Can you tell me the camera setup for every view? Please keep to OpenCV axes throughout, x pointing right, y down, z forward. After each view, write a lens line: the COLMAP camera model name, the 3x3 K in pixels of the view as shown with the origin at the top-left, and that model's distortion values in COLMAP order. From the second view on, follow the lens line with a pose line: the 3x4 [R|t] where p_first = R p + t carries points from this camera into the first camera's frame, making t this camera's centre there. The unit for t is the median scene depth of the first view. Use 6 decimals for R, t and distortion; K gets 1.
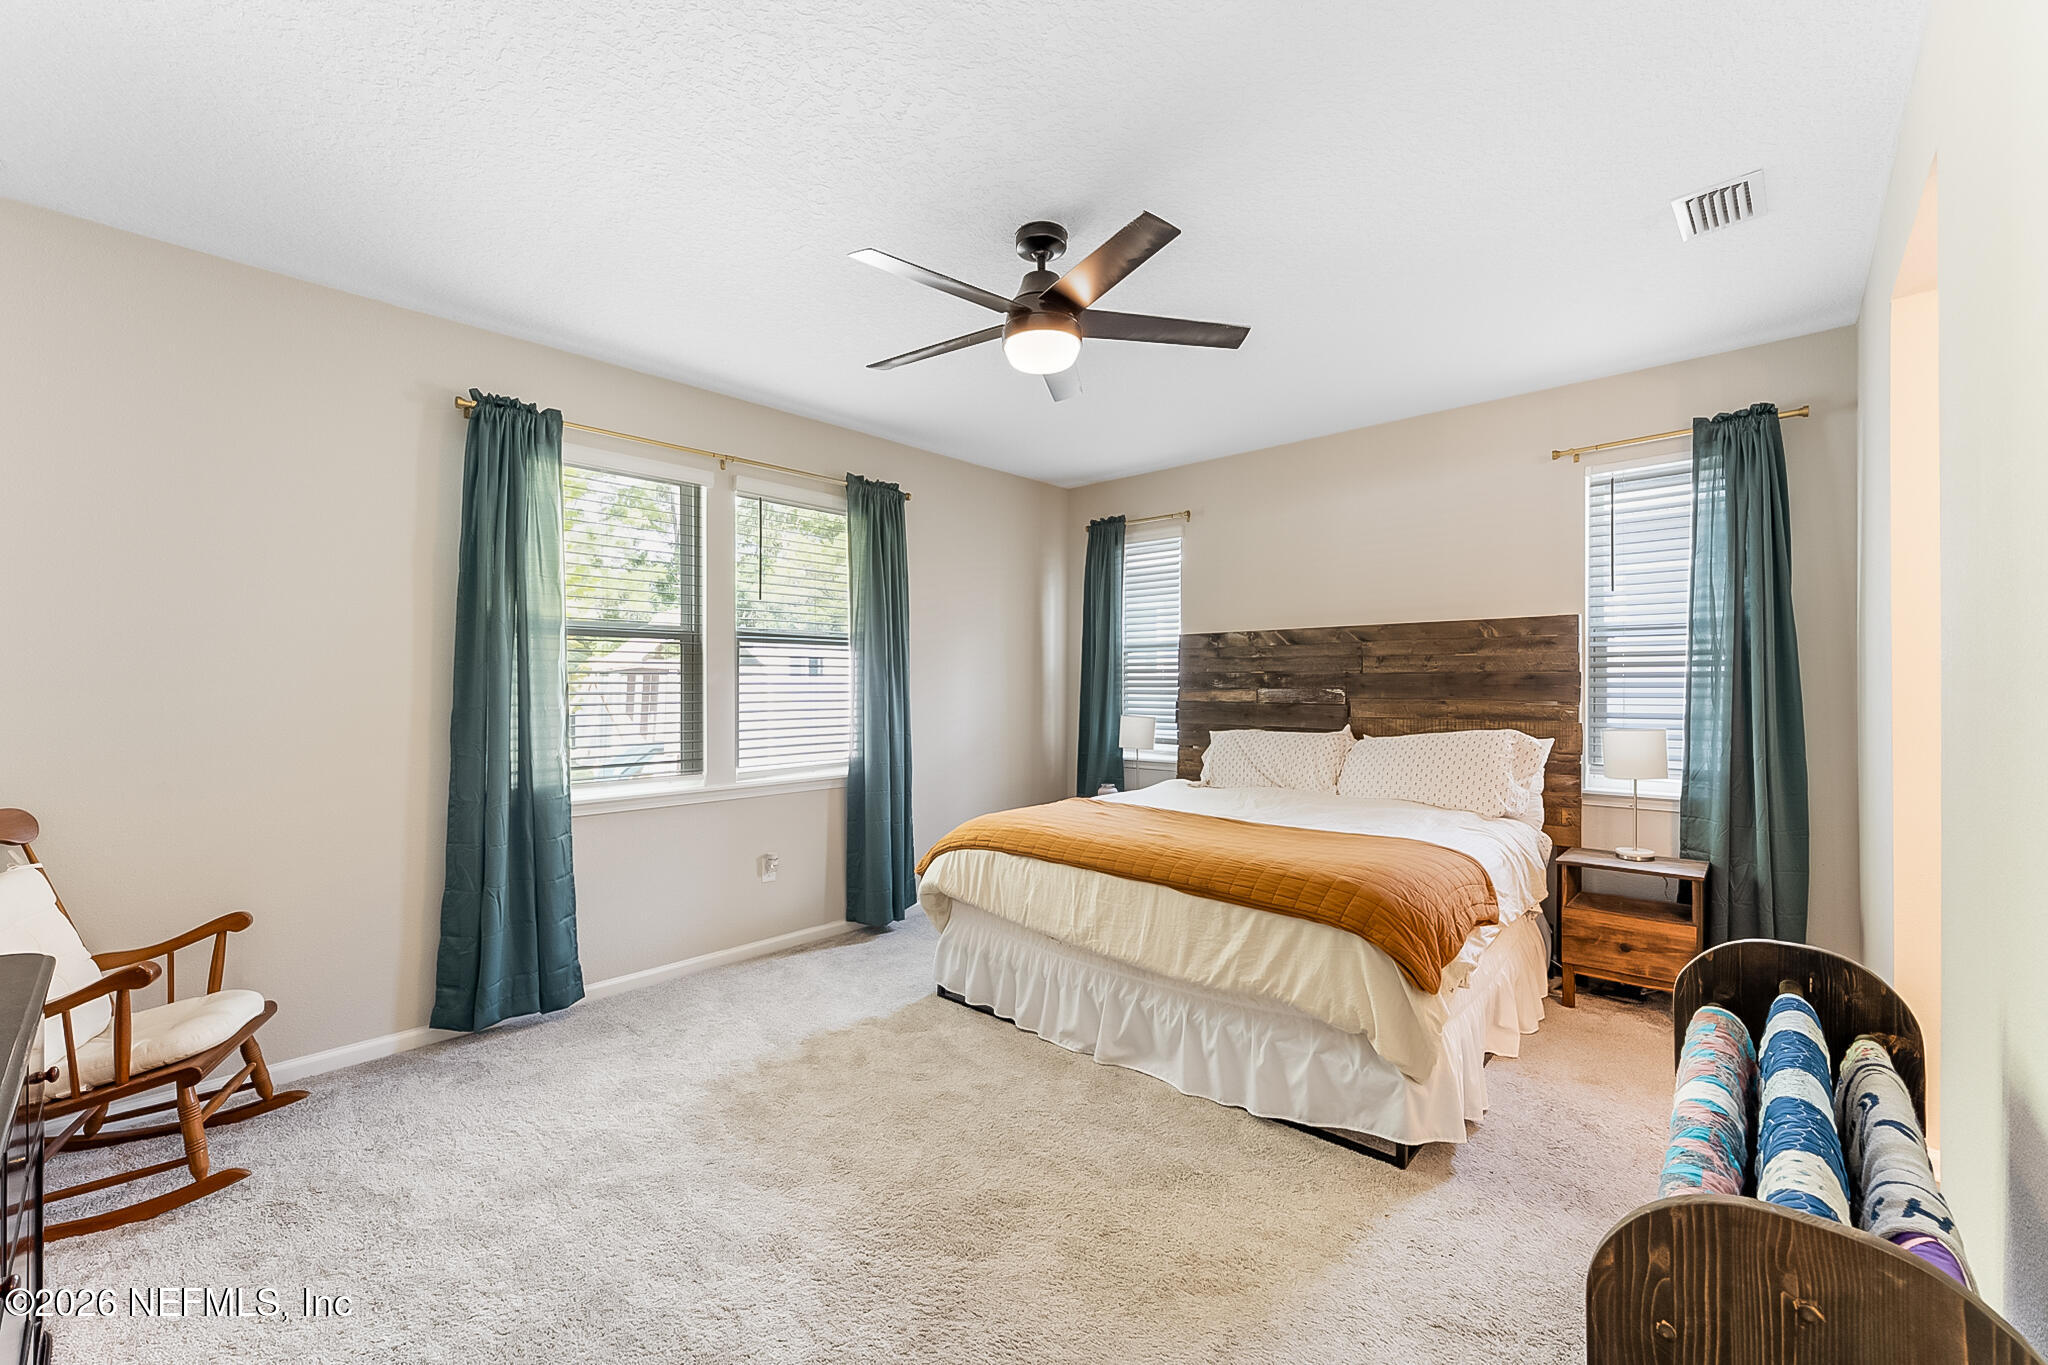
lens RADIAL K [[828.6, 0, 1024.7], [0, 828.6, 679.9], [0, 0, 1]] dist [0.000267, 0.000007]
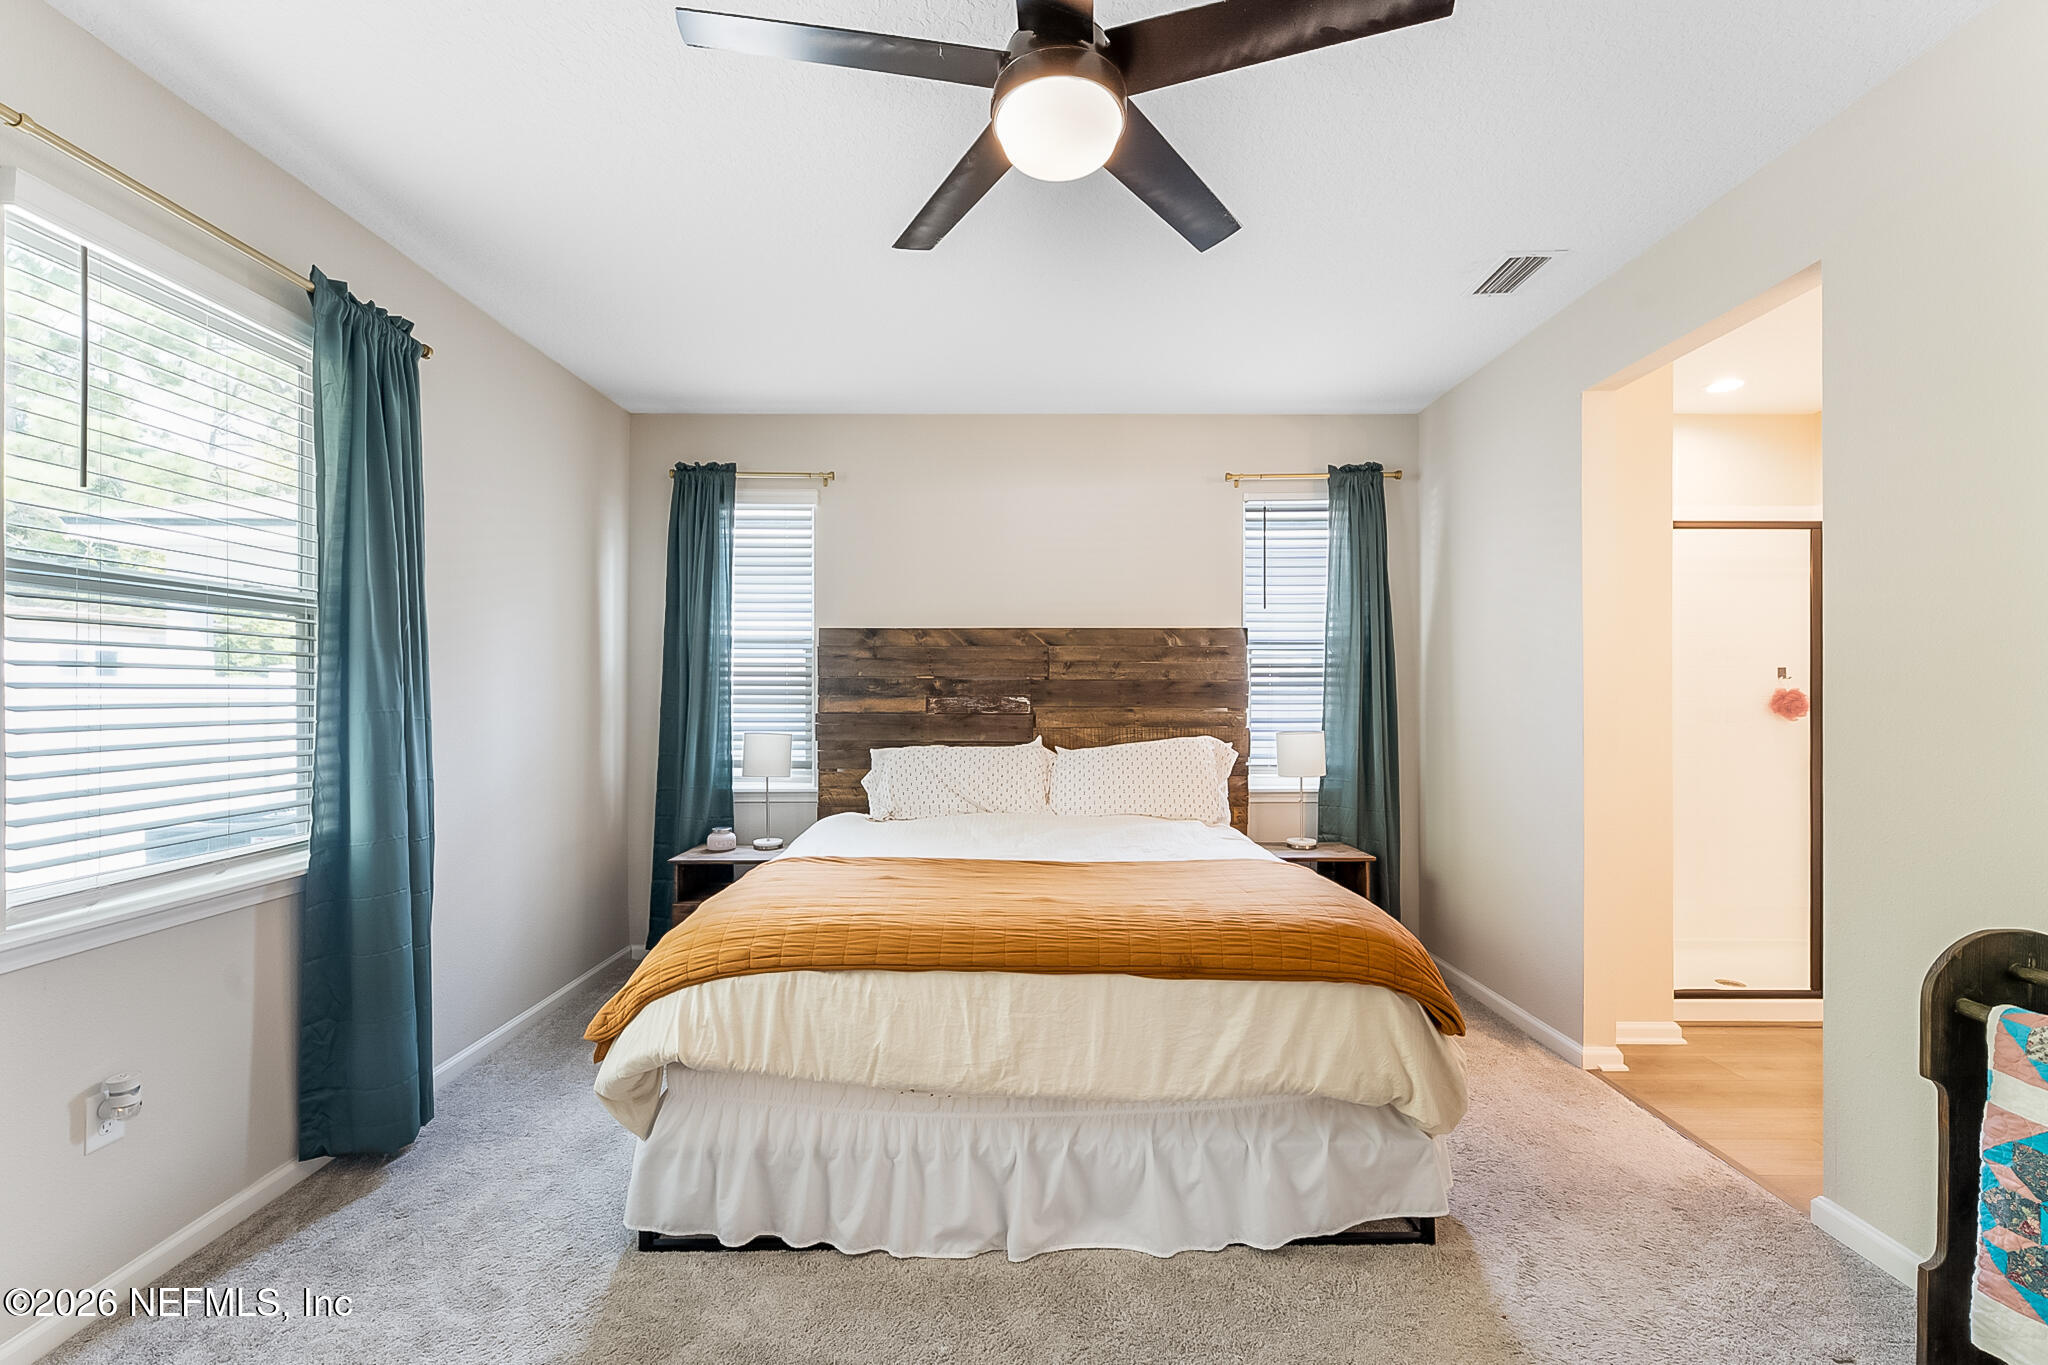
lens RADIAL K [[828.6, 0, 1021.5], [0, 828.6, 691.5], [0, 0, 1]] dist [0.000267, 0.000007]
pose [[0.733209, 0.003168, 0.679996, -0.281857], [-0.005585, 0.999983, 0.001363, 0.004484], [-0.679981, -0.004797, 0.733214, 0.401181]]
